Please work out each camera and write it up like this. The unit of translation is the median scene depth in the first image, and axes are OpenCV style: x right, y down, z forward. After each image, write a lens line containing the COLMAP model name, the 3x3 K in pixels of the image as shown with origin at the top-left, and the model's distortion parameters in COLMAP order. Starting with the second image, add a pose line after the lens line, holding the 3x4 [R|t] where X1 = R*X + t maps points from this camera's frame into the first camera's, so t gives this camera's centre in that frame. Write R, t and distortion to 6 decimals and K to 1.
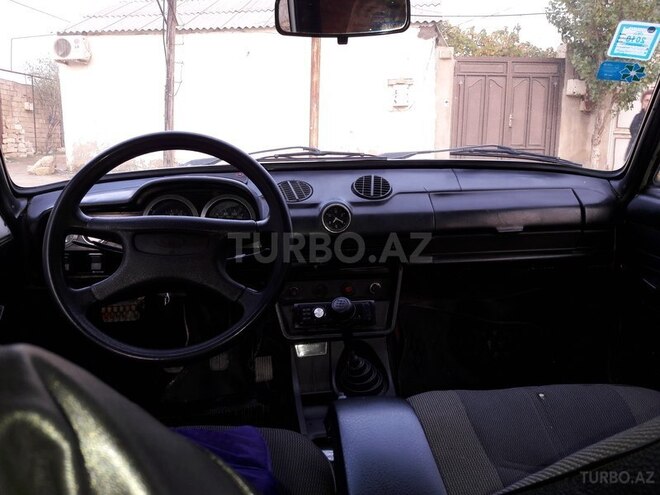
lens RADIAL K [[551.1, 0, 328.2], [0, 551.1, 237.4], [0, 0, 1]] dist [-0.008827, -0.010588]
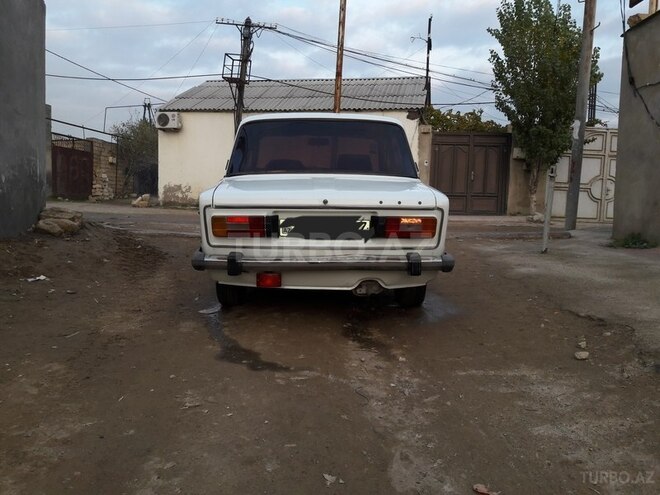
lens RADIAL K [[530.9, 0, 330.0], [0, 530.9, 247.5], [0, 0, 1]] dist [0.066581, -0.106528]
pose [[0.998448, 0.027212, -0.048590, 0.034544], [-0.031234, 0.995974, -0.084030, 0.097298], [0.046108, 0.085417, 0.995278, -0.365916]]
